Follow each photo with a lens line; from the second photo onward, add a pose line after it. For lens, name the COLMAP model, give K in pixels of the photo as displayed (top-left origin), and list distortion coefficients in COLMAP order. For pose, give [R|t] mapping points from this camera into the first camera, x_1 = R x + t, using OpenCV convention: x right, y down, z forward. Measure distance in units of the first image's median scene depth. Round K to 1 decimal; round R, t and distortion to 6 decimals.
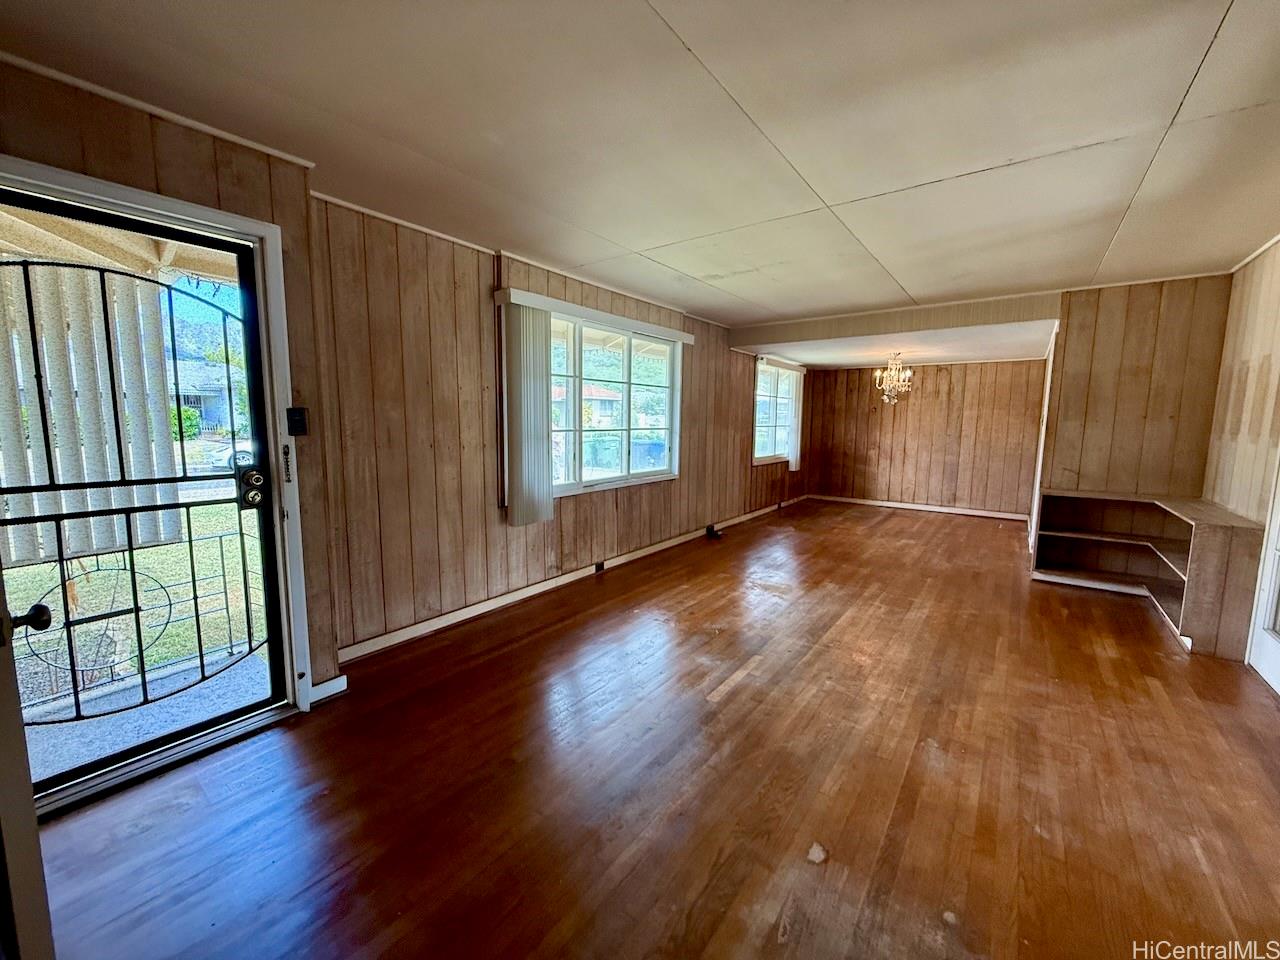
lens RADIAL K [[513.0, 0, 637.2], [0, 513.0, 480.1], [0, 0, 1]] dist [0.000735, 0.000492]
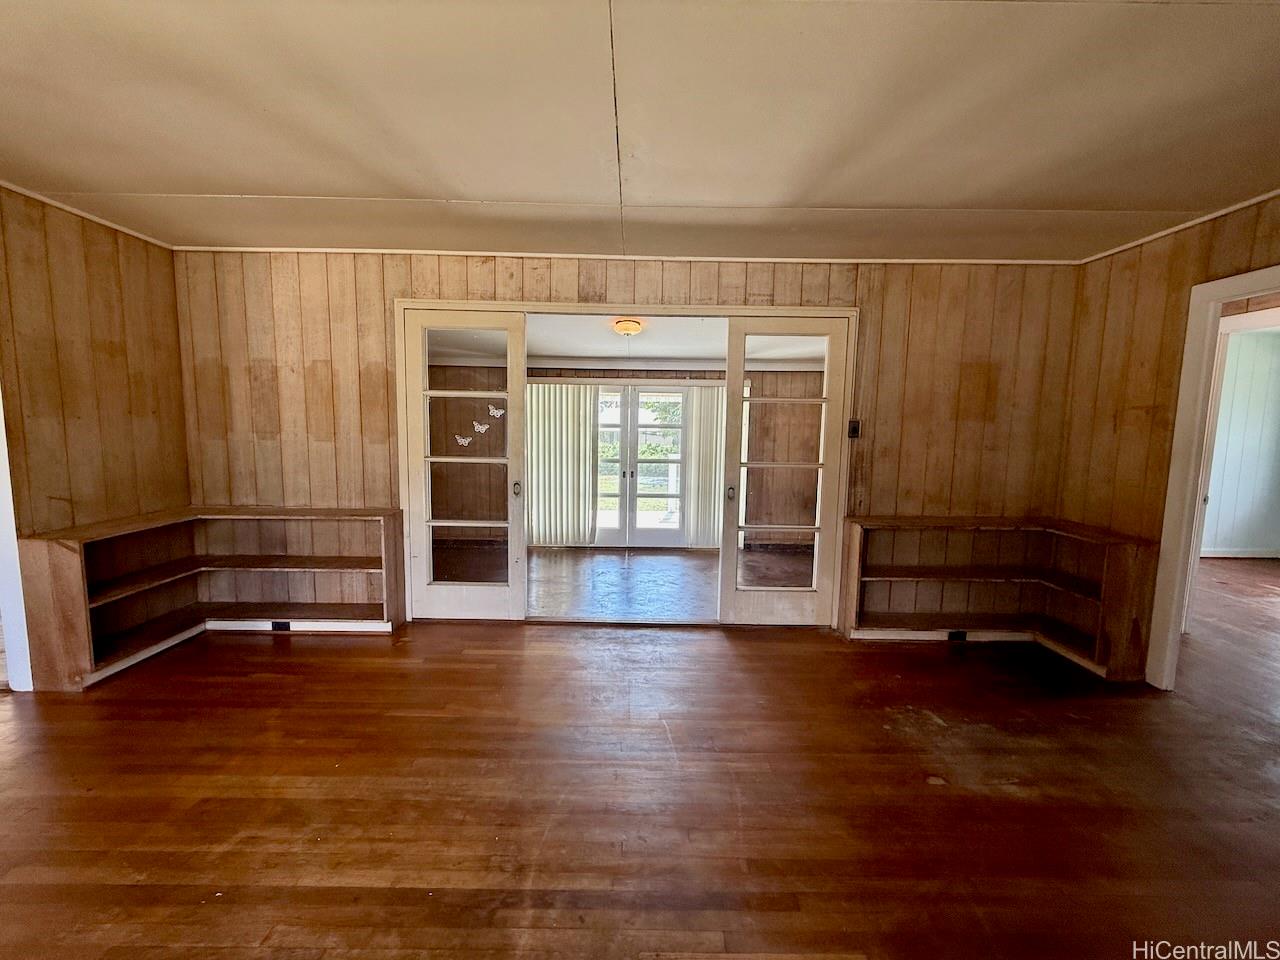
lens RADIAL K [[513.0, 0, 635.5], [0, 513.0, 477.8], [0, 0, 1]] dist [0.000735, 0.000492]
pose [[-0.600993, -0.100598, 0.792898, -0.055589], [0.075892, 0.980382, 0.181909, -0.121701], [-0.795643, 0.169501, -0.581568, 0.966572]]
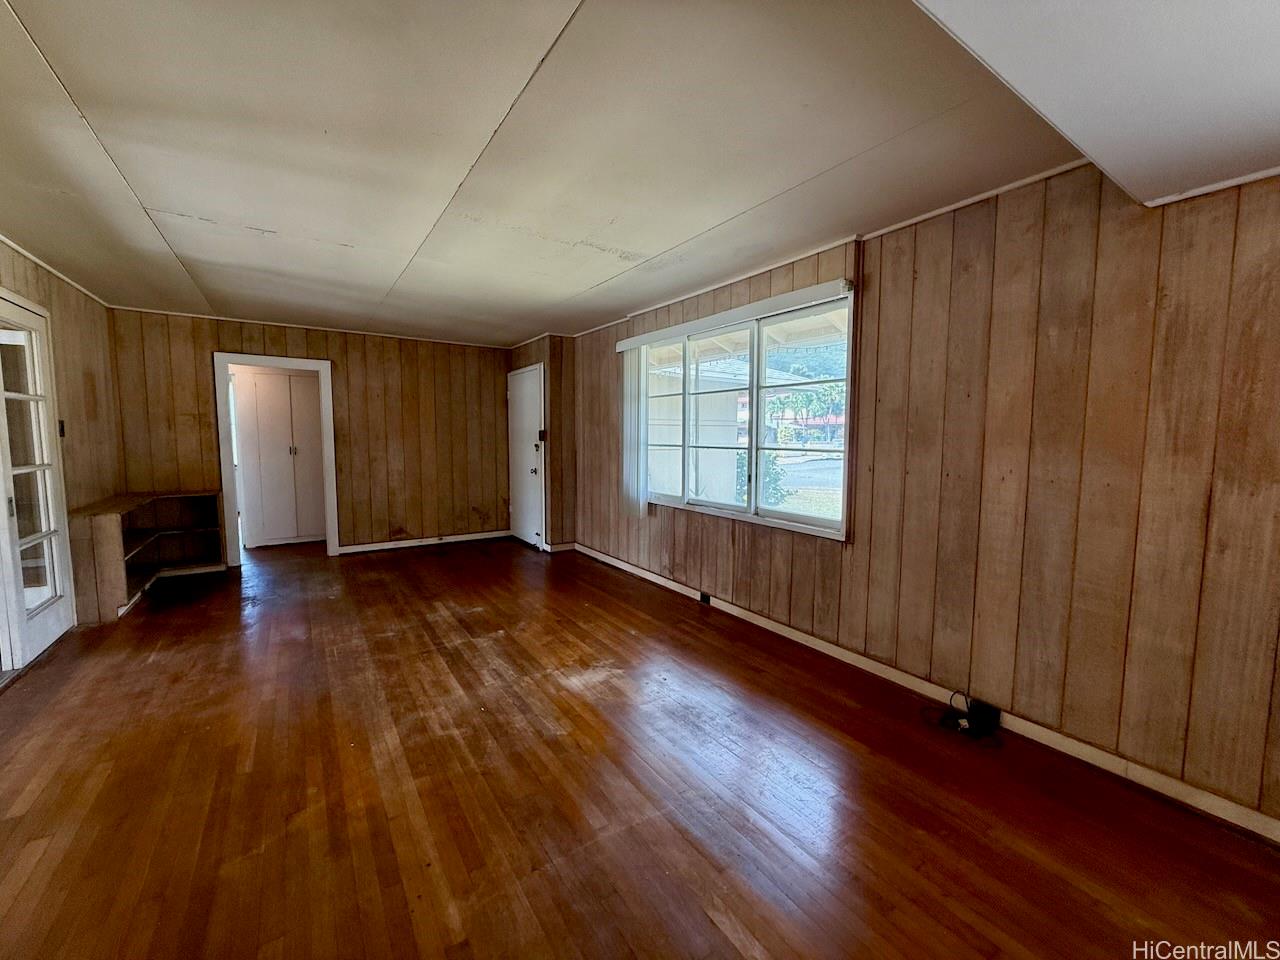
lens RADIAL K [[513.0, 0, 632.6], [0, 513.0, 478.3], [0, 0, 1]] dist [0.000735, 0.000492]
pose [[-0.341768, 0.069904, -0.937181, 0.987227], [-0.120808, 0.985688, 0.117578, -0.159055], [0.931987, 0.153404, -0.328431, 1.413290]]
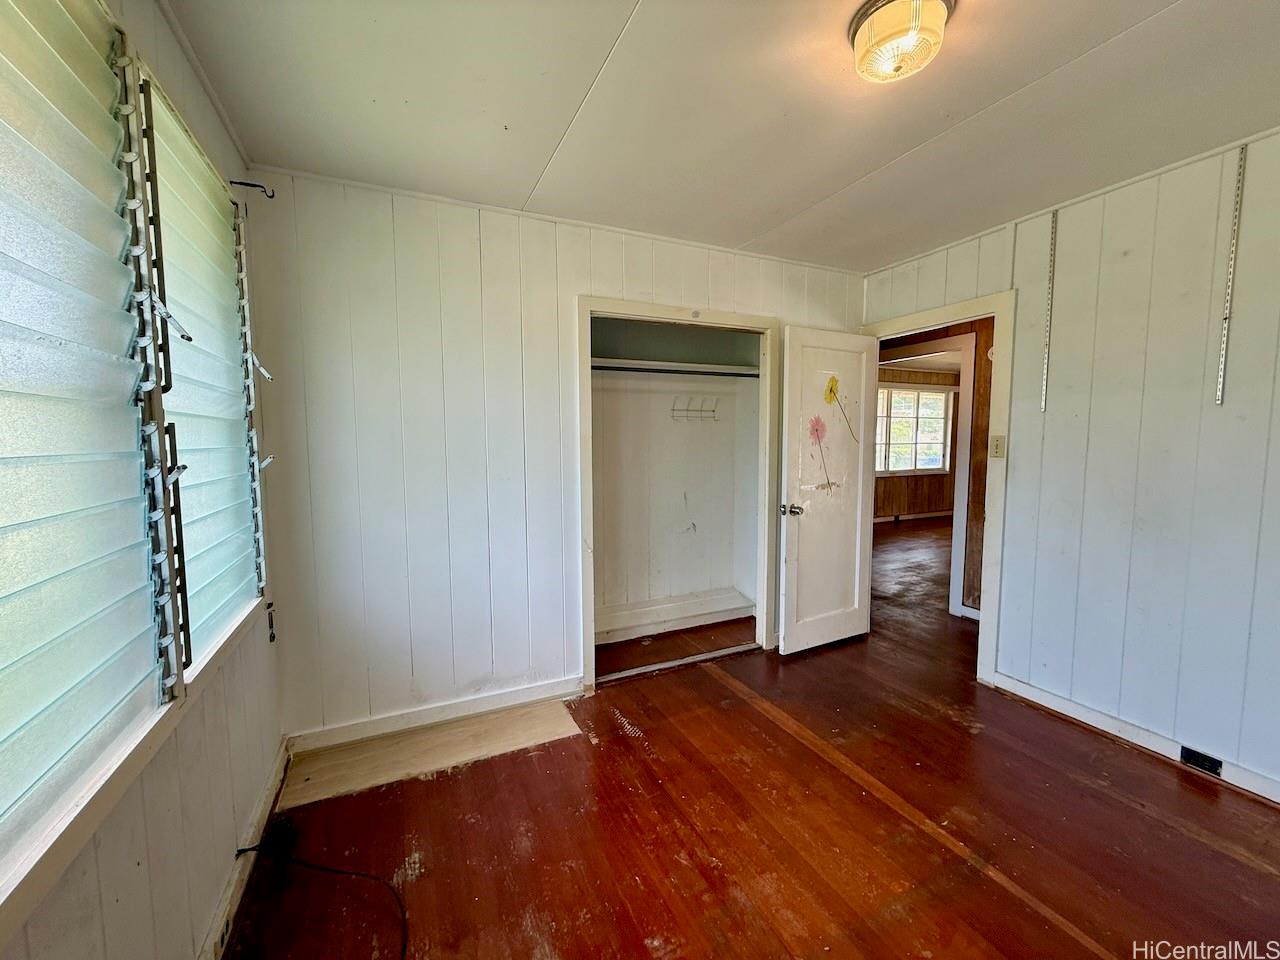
lens RADIAL K [[513.0, 0, 639.3], [0, 513.0, 476.4], [0, 0, 1]] dist [0.000735, 0.000492]
pose [[0.884801, 0.026144, -0.465235, -0.047125], [-0.046936, 0.998347, -0.033162, 0.153697], [0.463599, 0.051178, 0.884566, -1.301432]]
